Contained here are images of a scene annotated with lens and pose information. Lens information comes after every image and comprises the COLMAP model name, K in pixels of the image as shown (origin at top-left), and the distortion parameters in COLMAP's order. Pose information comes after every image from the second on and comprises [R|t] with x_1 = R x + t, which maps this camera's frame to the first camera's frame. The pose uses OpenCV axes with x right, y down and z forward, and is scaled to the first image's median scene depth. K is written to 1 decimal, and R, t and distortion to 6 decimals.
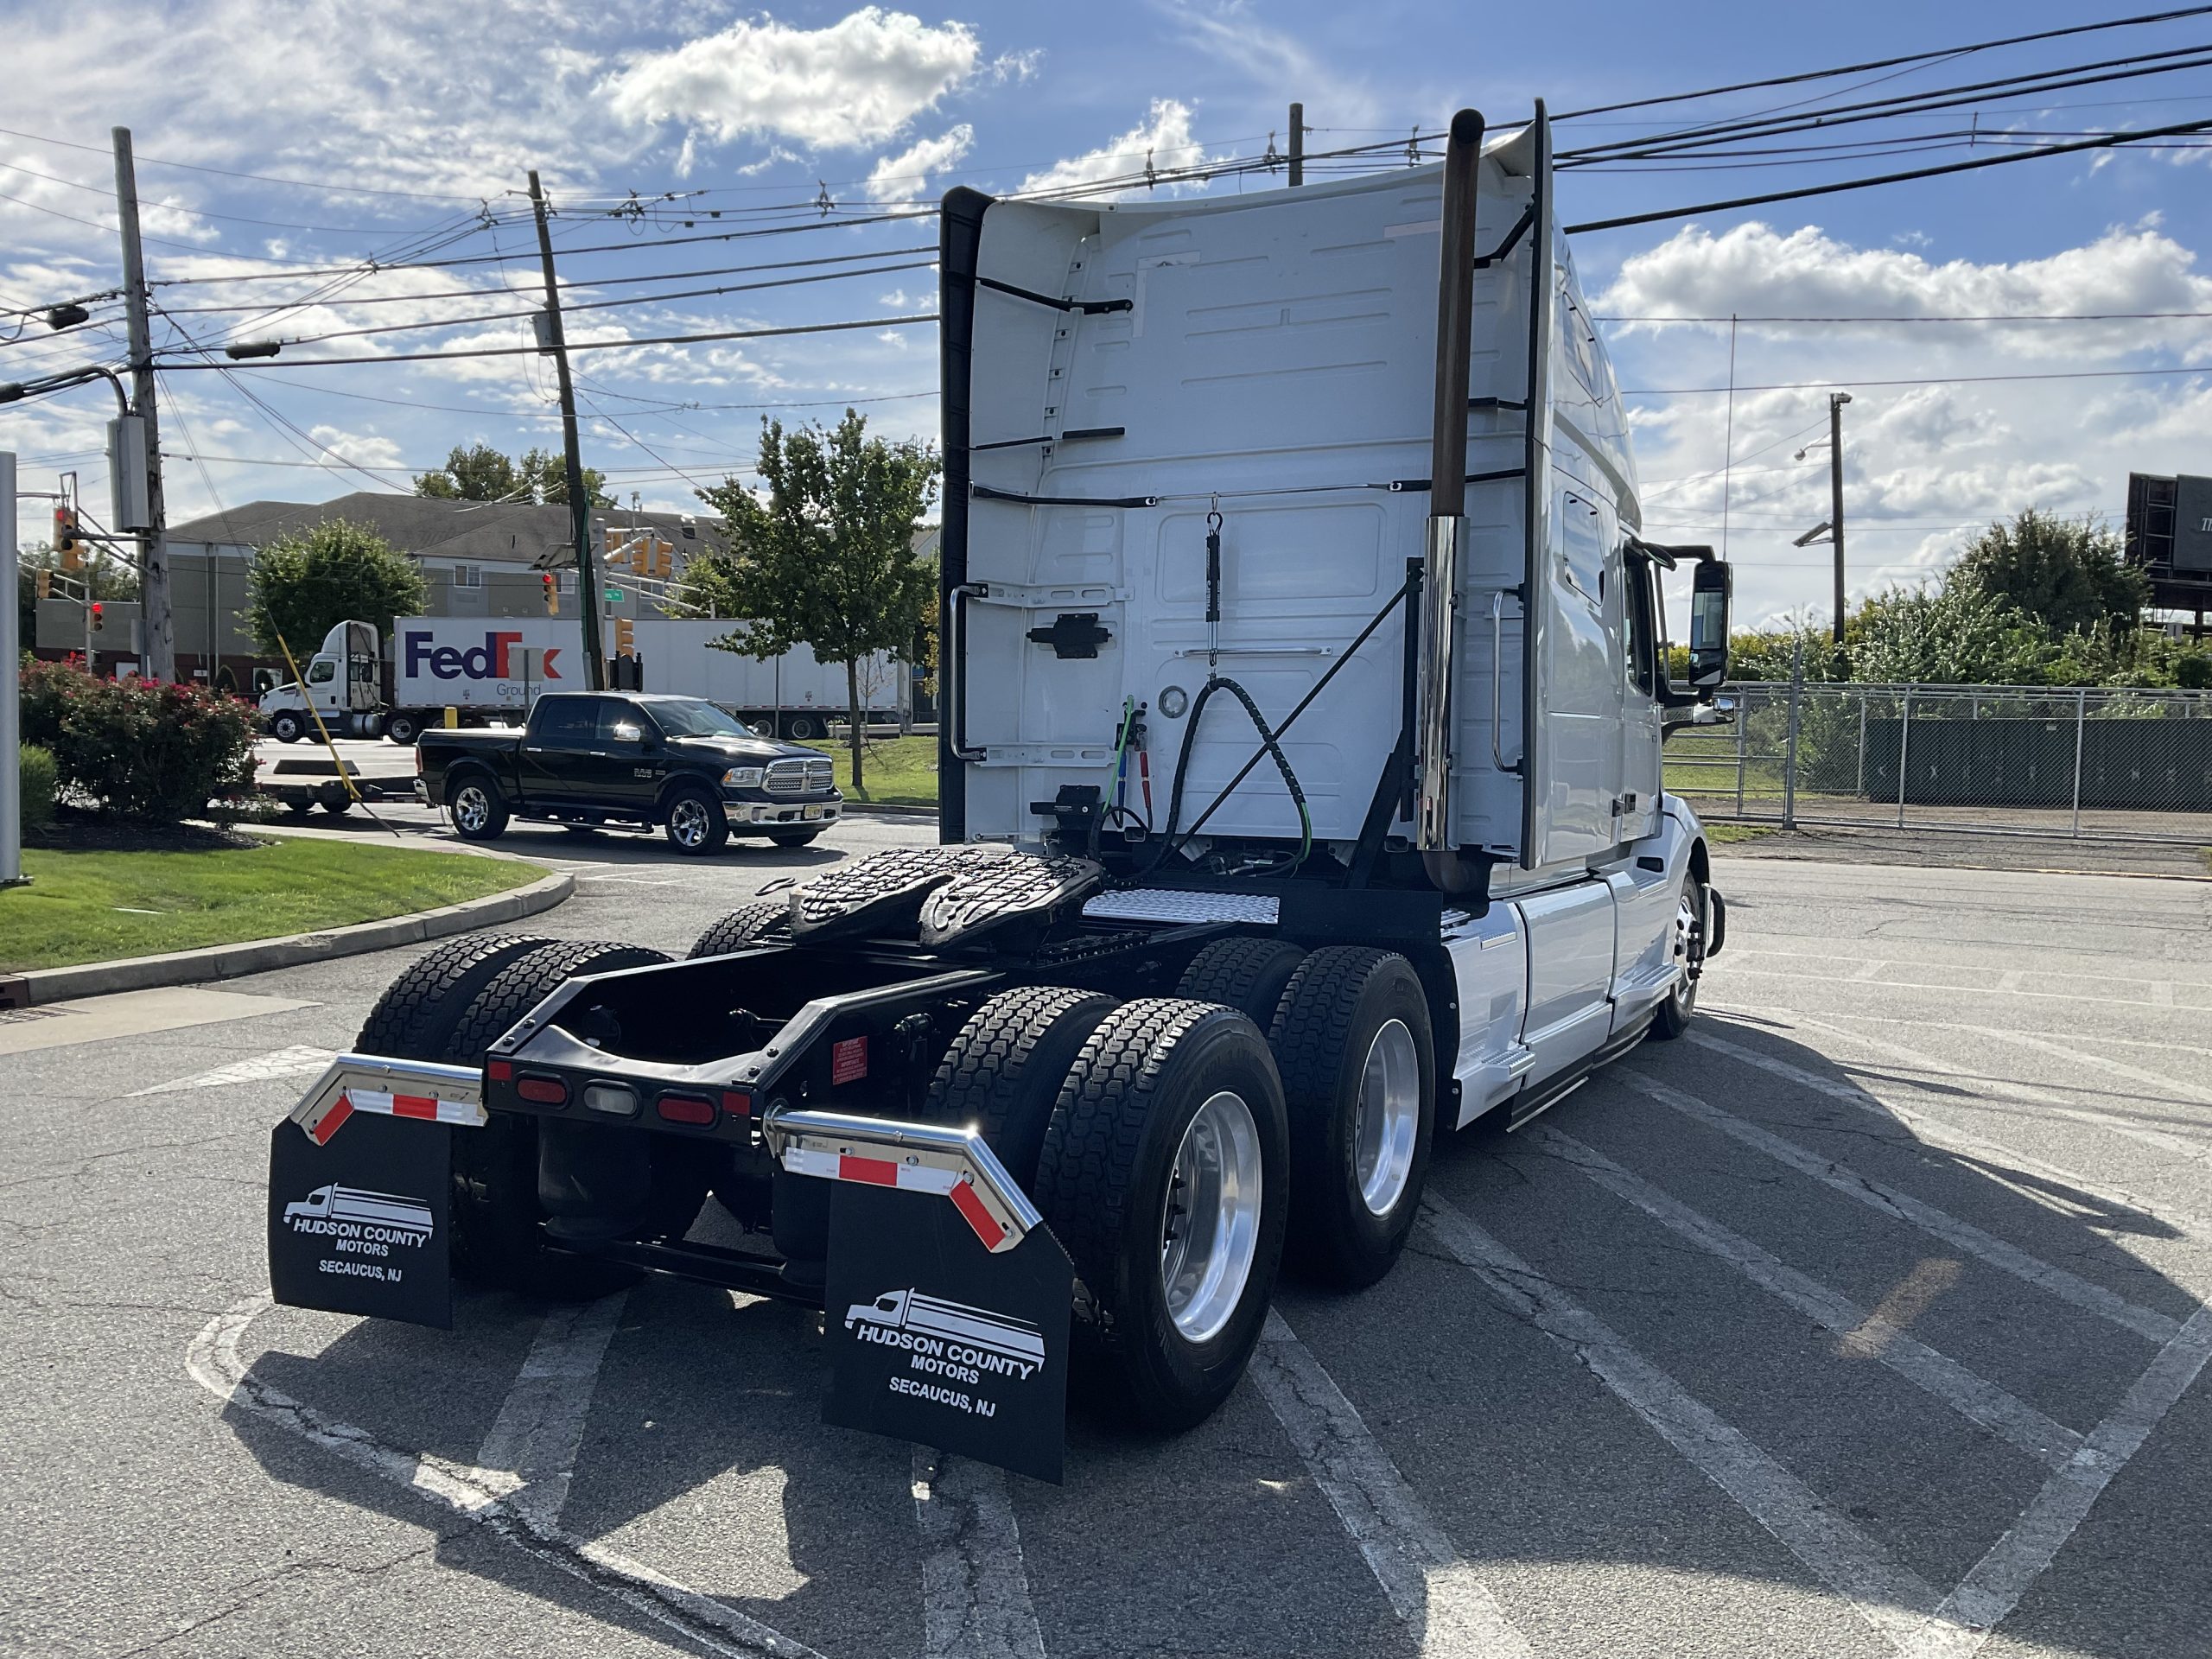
lens RADIAL K [[1830.6, 0, 1106.2], [0, 1830.6, 825.4], [0, 0, 1]] dist [0.045823, -0.088570]
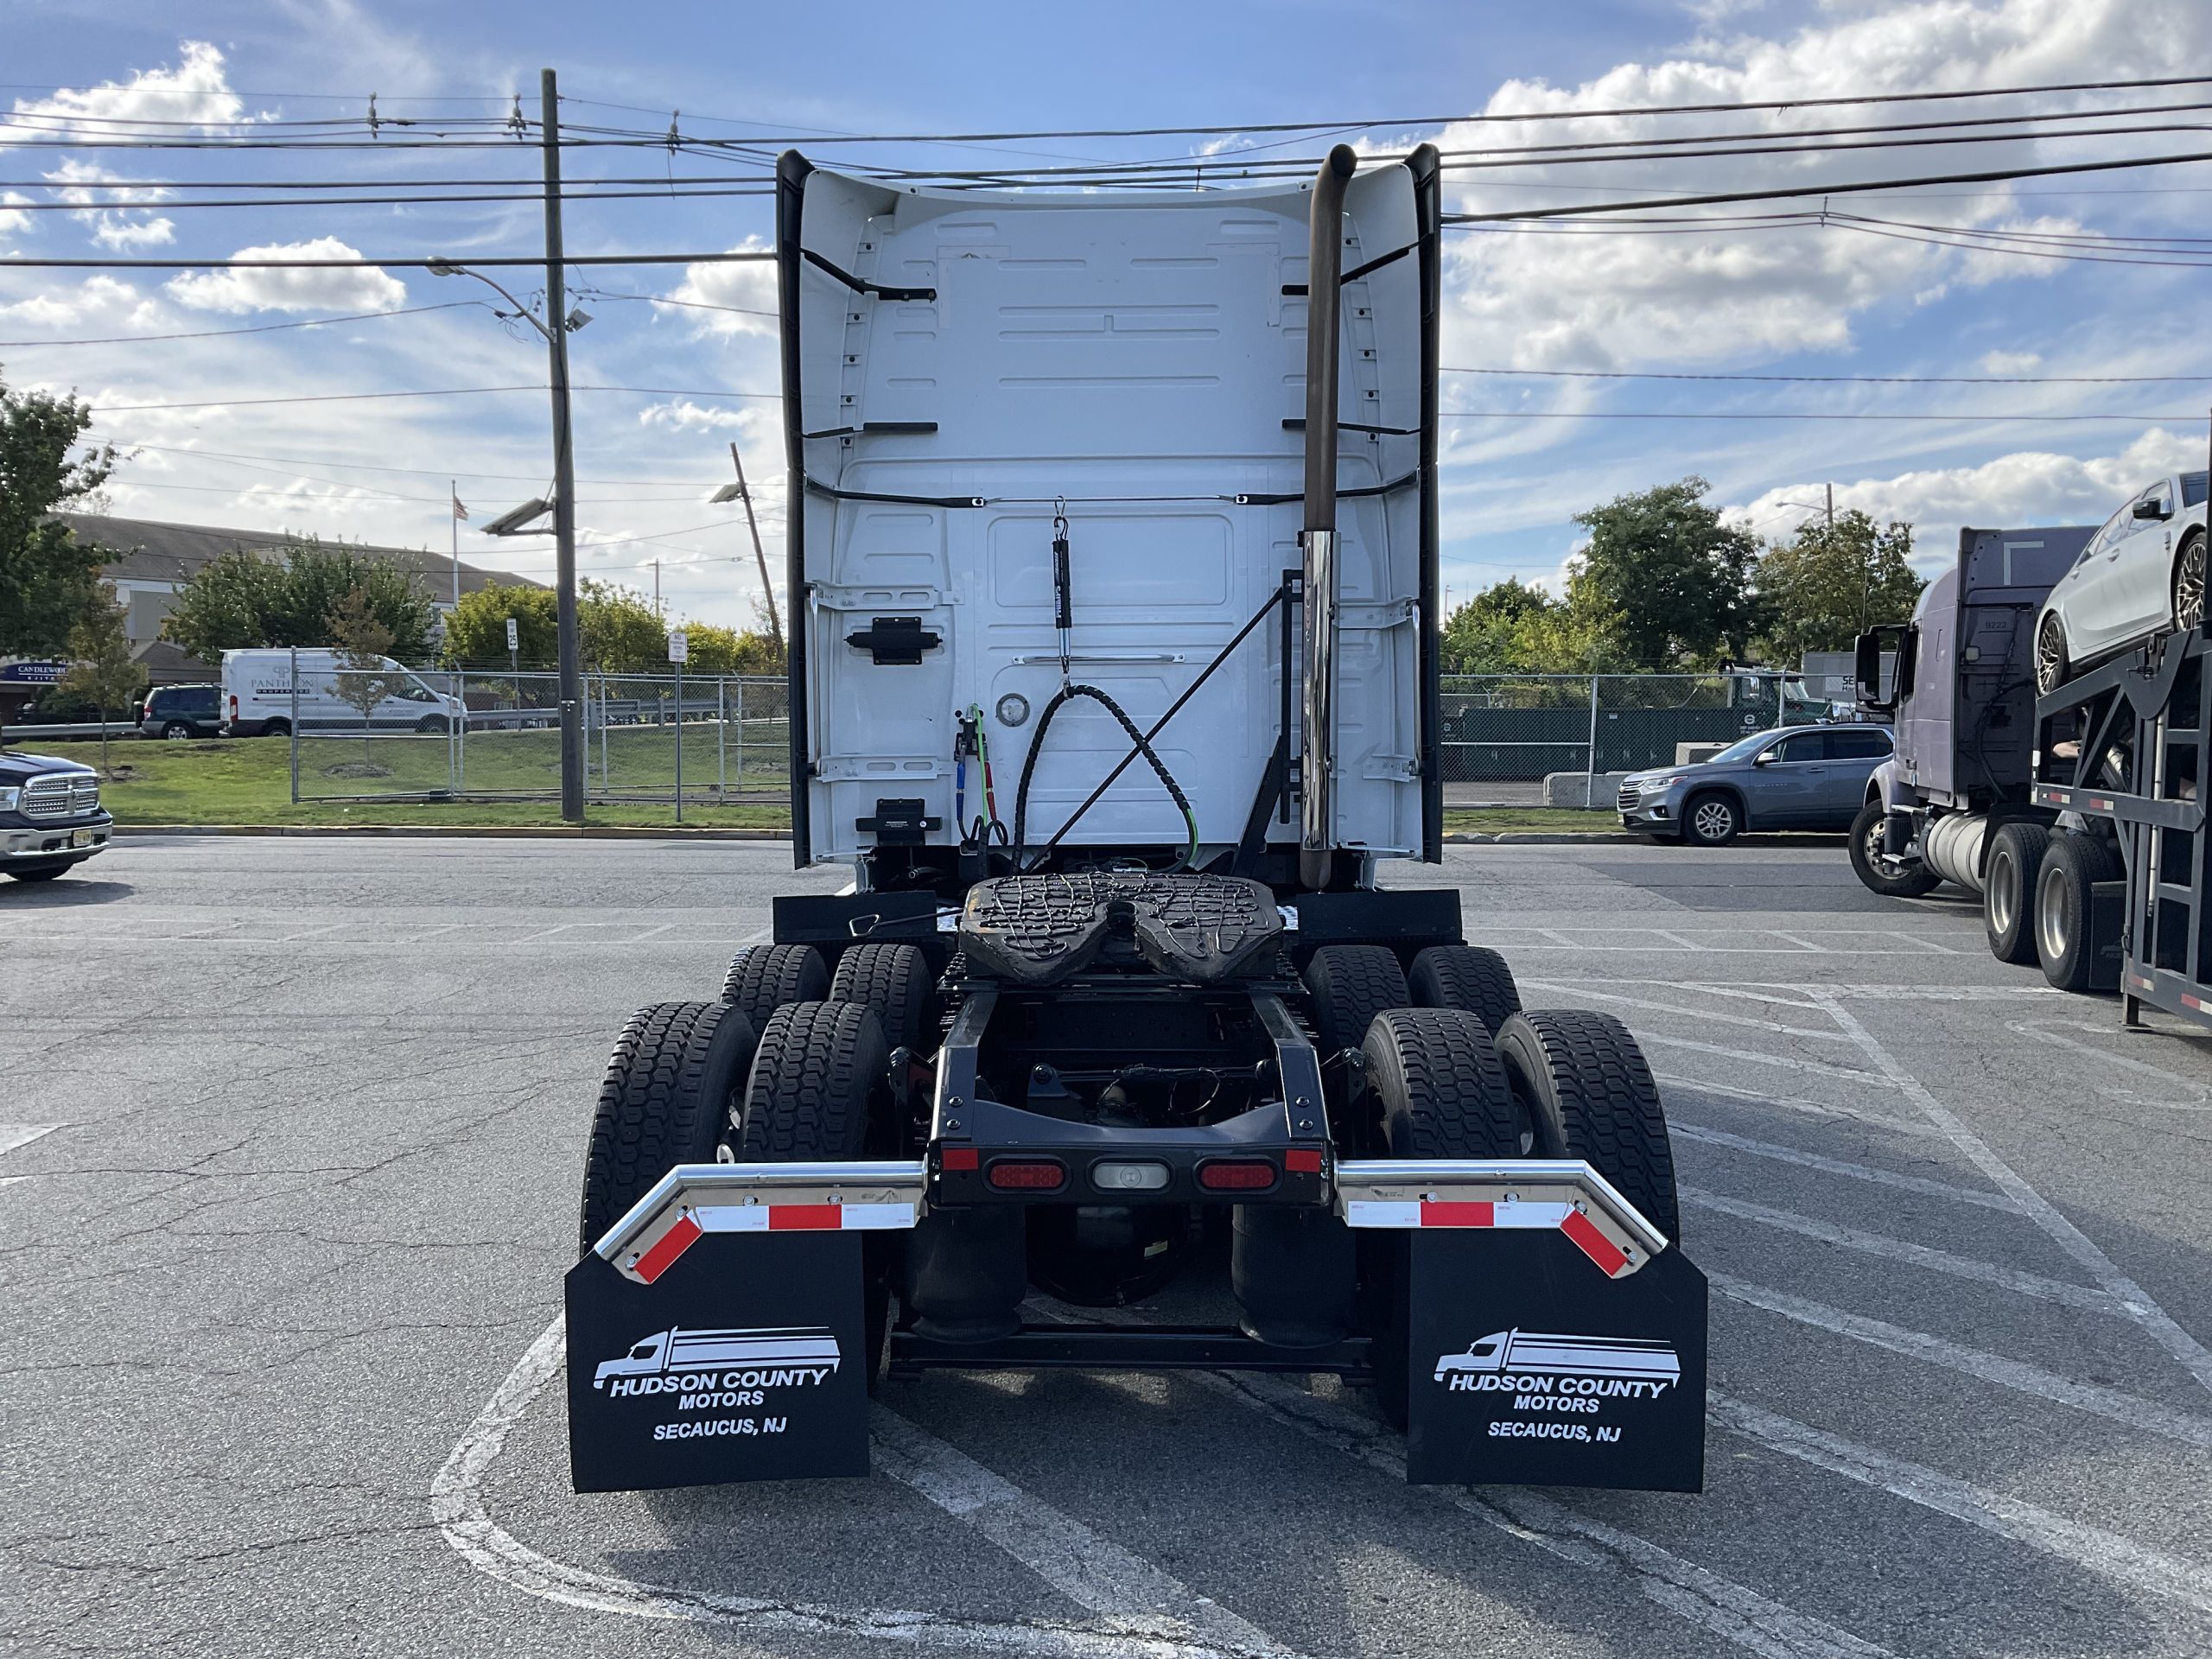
lens RADIAL K [[1830.6, 0, 1000.4], [0, 1830.6, 835.7], [0, 0, 1]] dist [0.045823, -0.088570]
pose [[0.886746, -0.043709, 0.460186, -0.511400], [0.038917, 0.999044, 0.019899, -0.024882], [-0.460616, 0.000263, 0.887600, 0.170646]]
